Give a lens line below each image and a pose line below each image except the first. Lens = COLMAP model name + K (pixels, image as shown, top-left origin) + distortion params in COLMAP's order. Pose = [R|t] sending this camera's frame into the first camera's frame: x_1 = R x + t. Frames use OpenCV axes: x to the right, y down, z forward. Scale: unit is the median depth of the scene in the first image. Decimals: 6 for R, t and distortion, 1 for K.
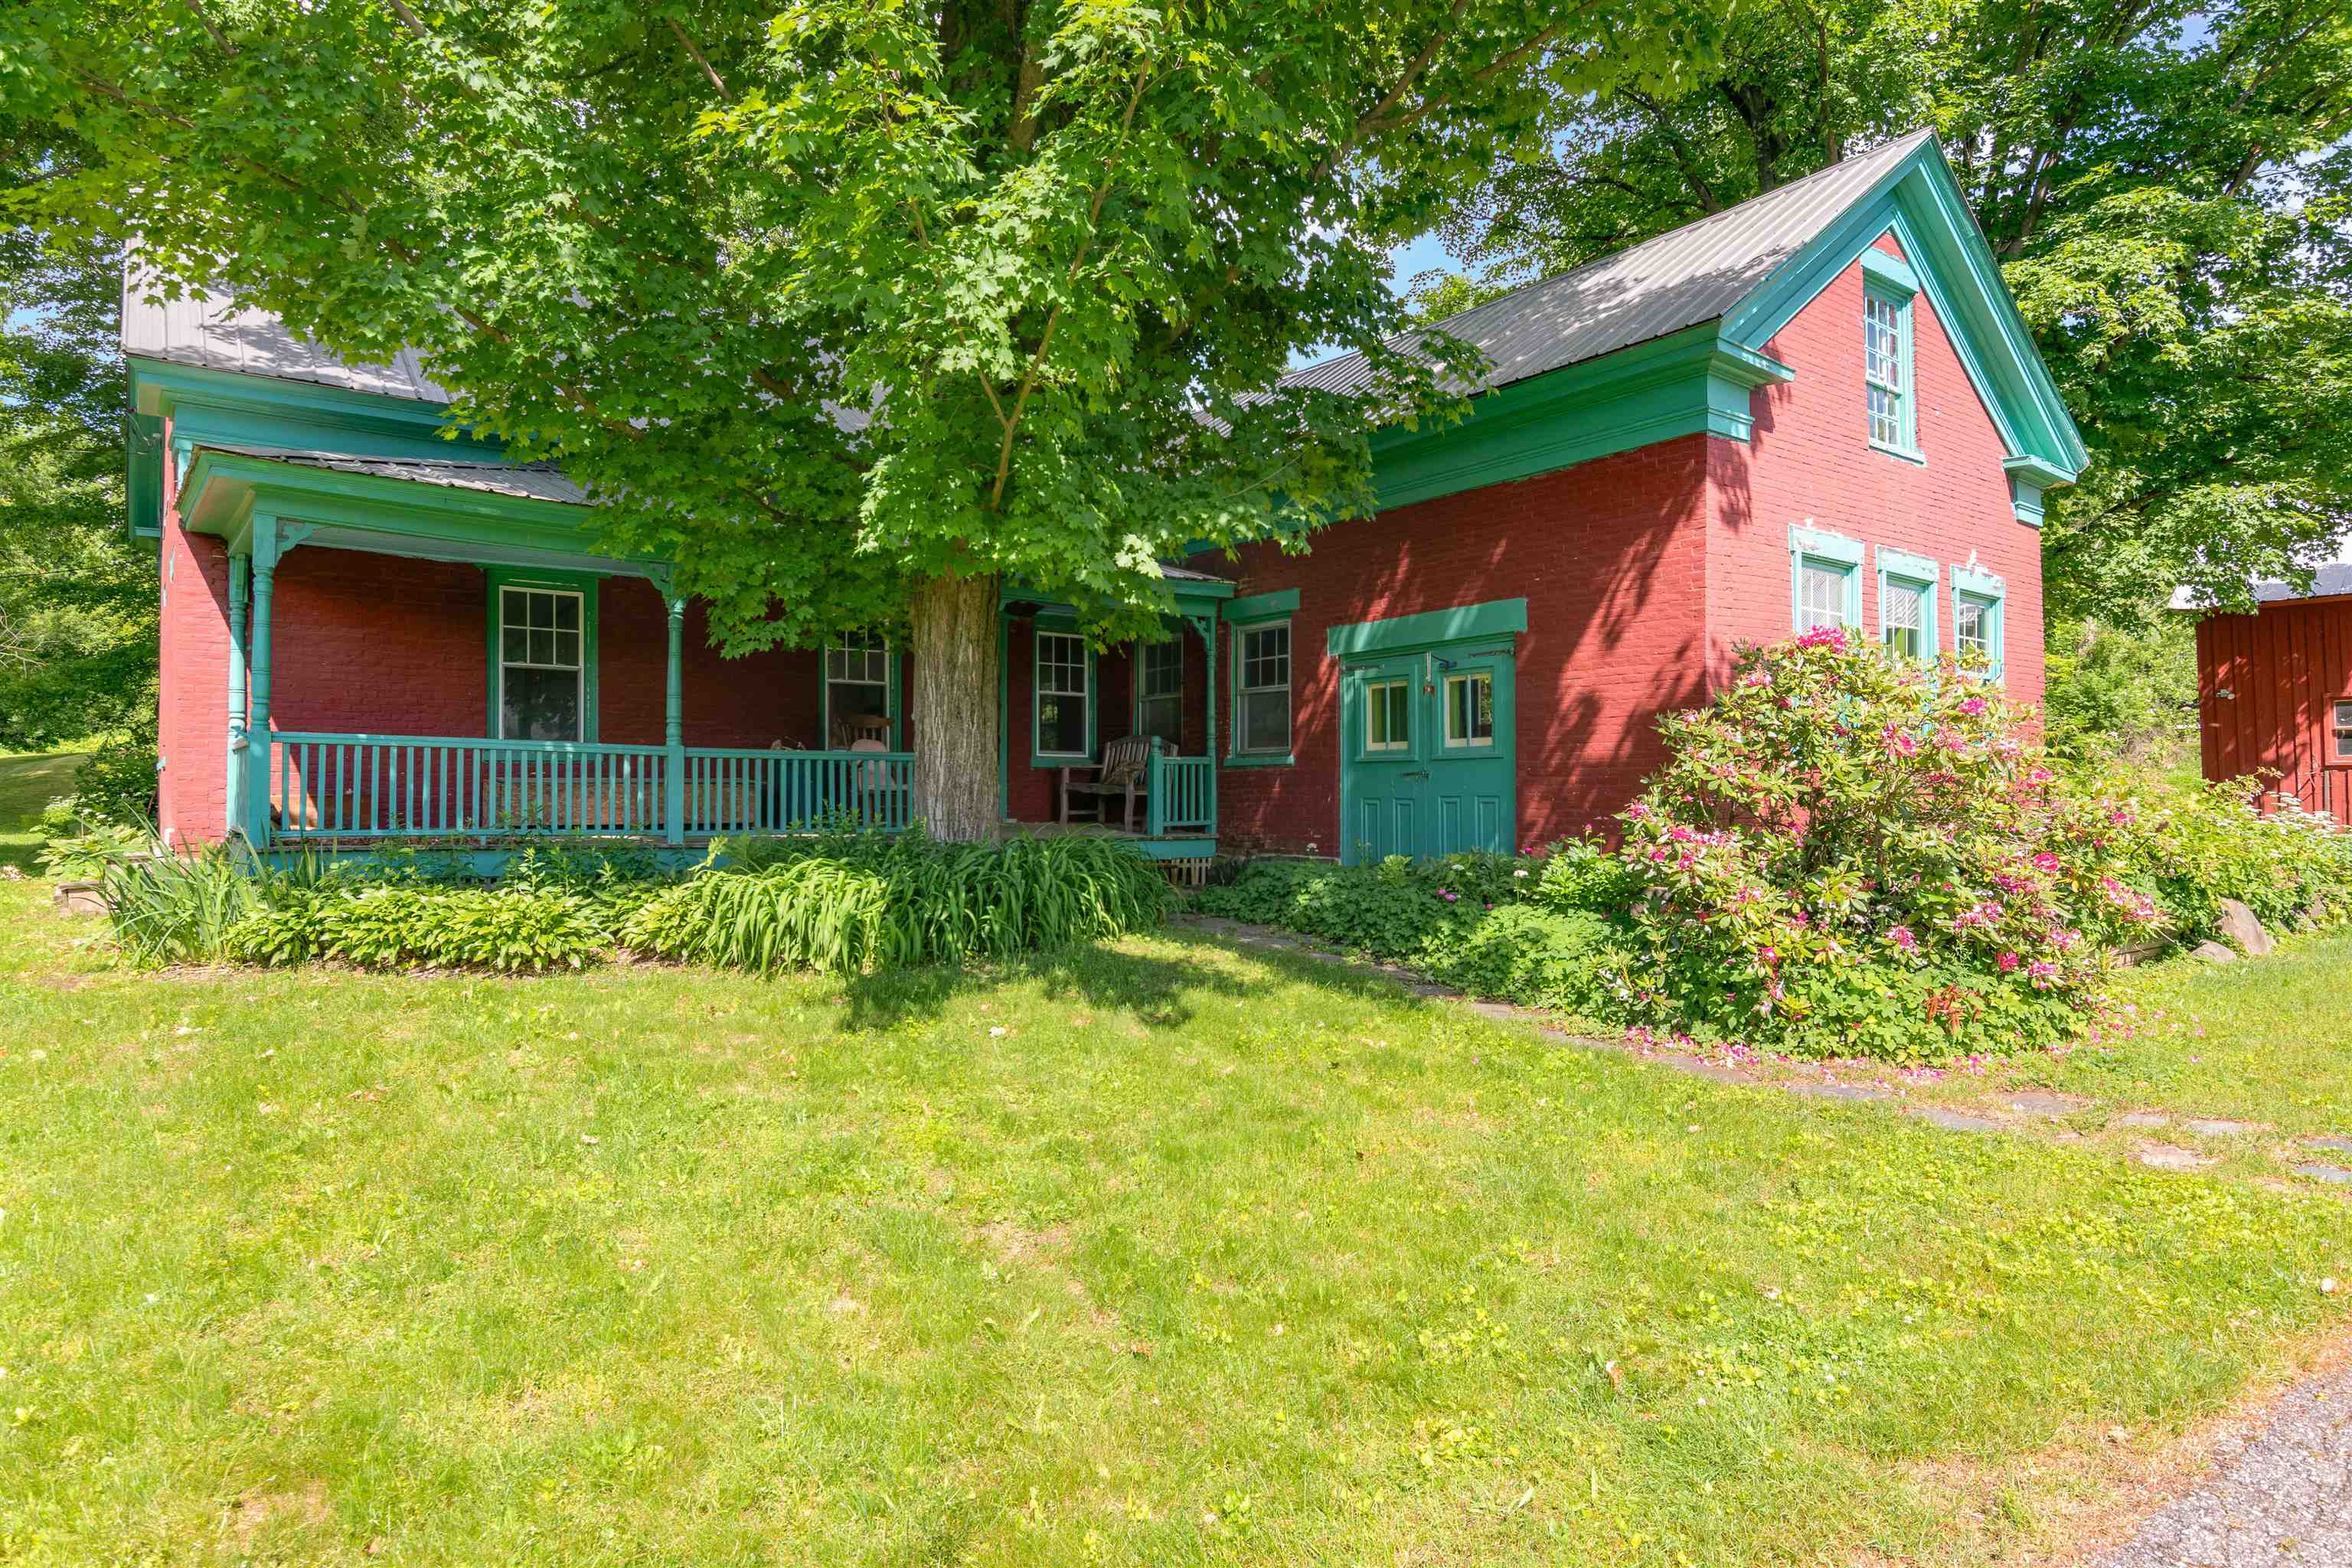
lens RADIAL K [[1355.2, 0, 1176.0], [0, 1355.2, 784.0], [0, 0, 1]] dist [-0.000583, 0.001053]
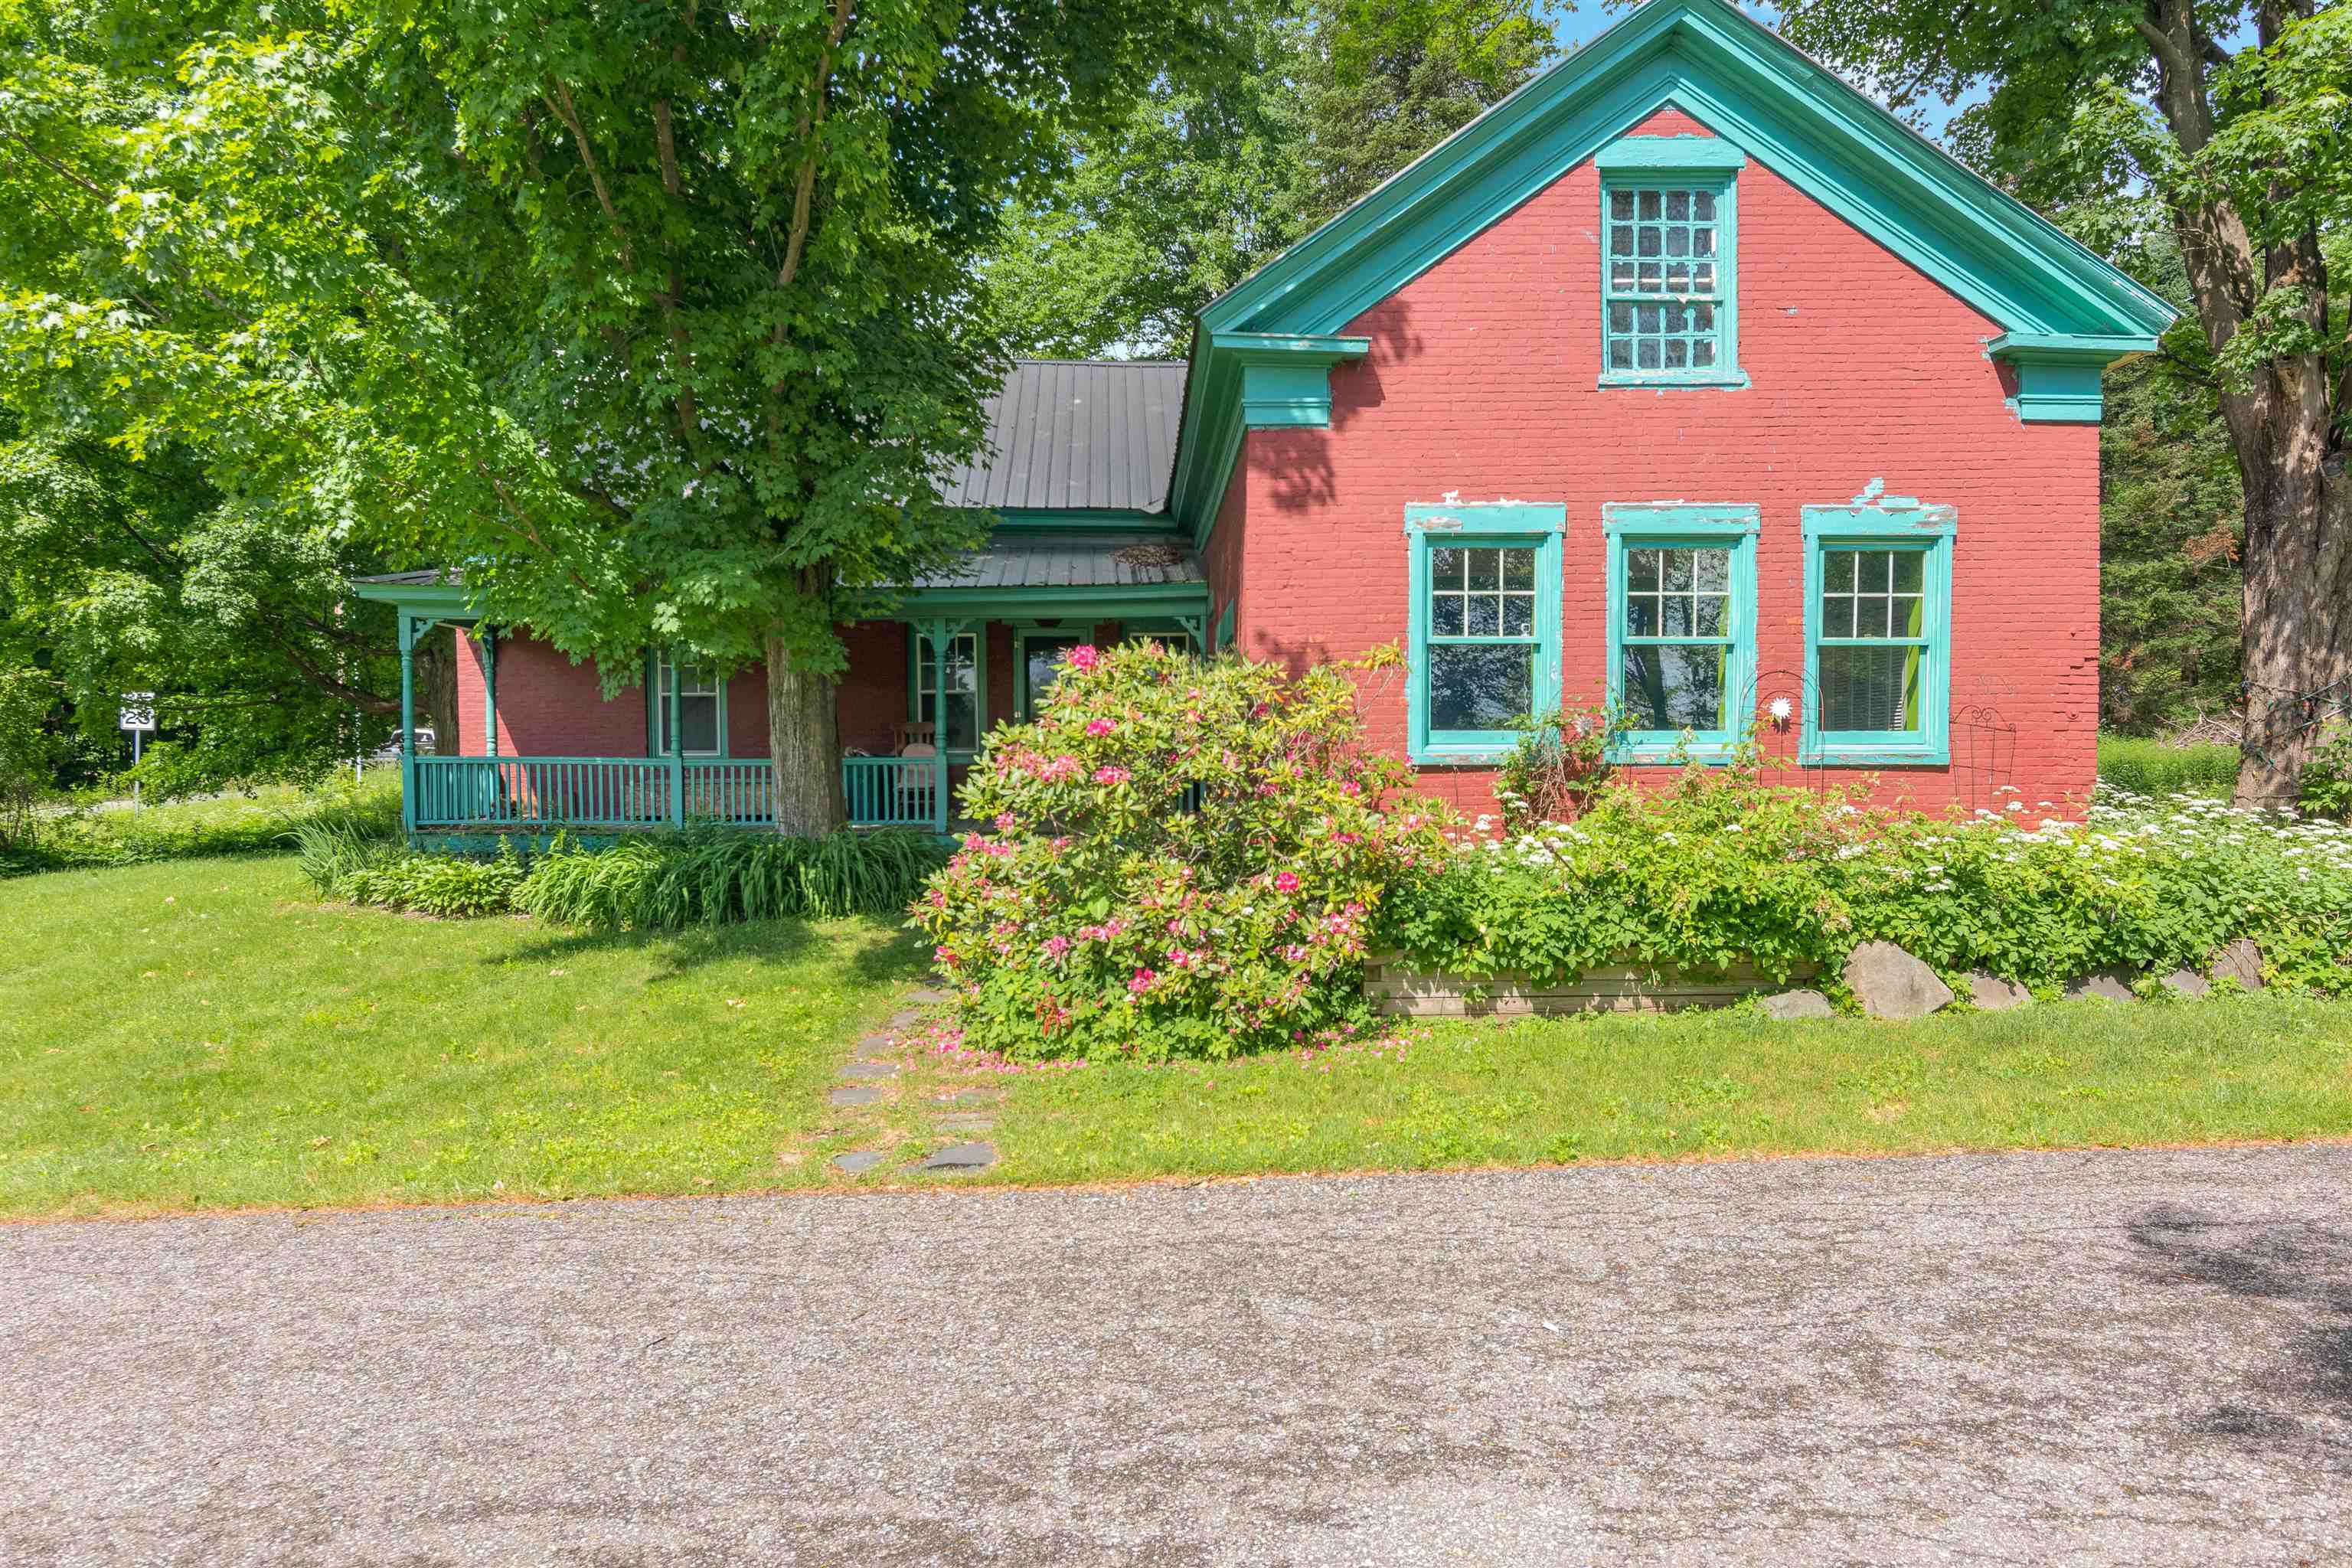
lens RADIAL K [[1589.4, 0, 1187.4], [0, 1589.4, 854.4], [0, 0, 1]] dist [0.000853, -0.002775]
pose [[0.811838, 0.021934, -0.583471, 0.946103], [0.012994, 0.998368, 0.055612, -0.013589], [0.583738, -0.052730, 0.810228, 0.024121]]
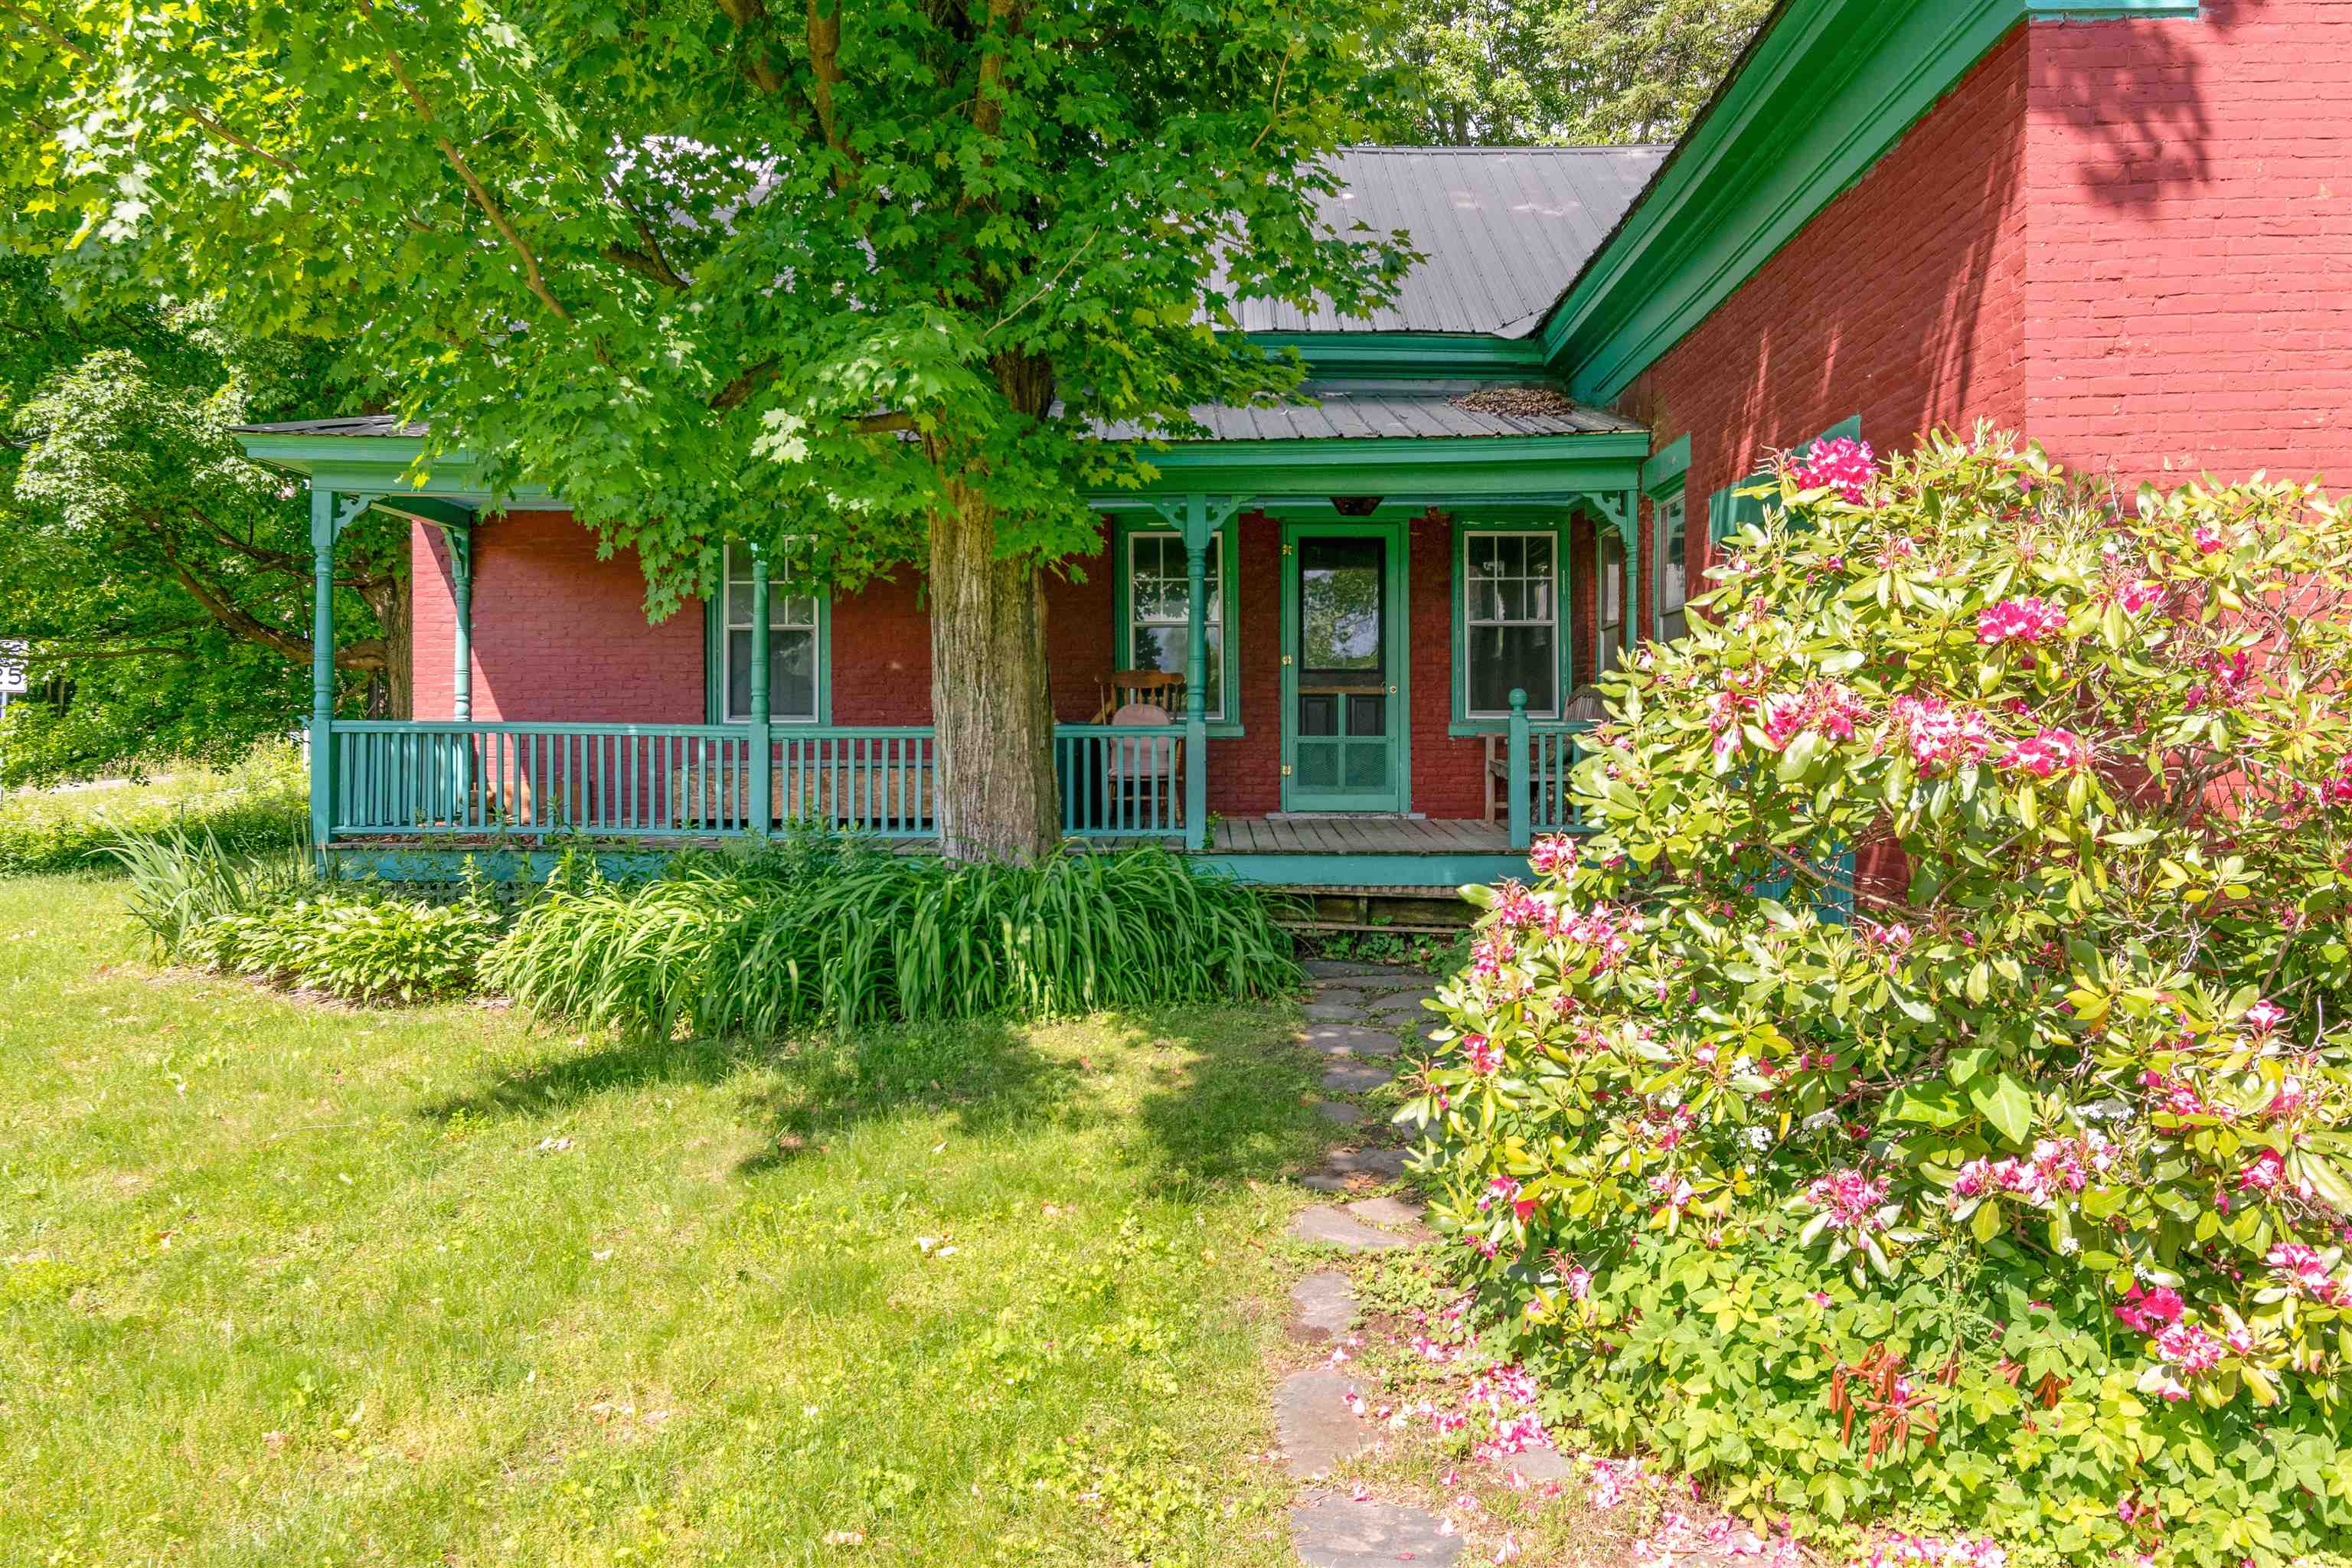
lens RADIAL K [[1839.7, 0, 1214.0], [0, 1839.7, 754.6], [0, 0, 1]] dist [-0.000137, 0.002298]
pose [[0.789955, -0.006075, -0.613134, 0.507738], [0.009862, 0.999947, 0.002799, -0.010701], [0.613085, -0.008257, 0.789974, 0.304397]]
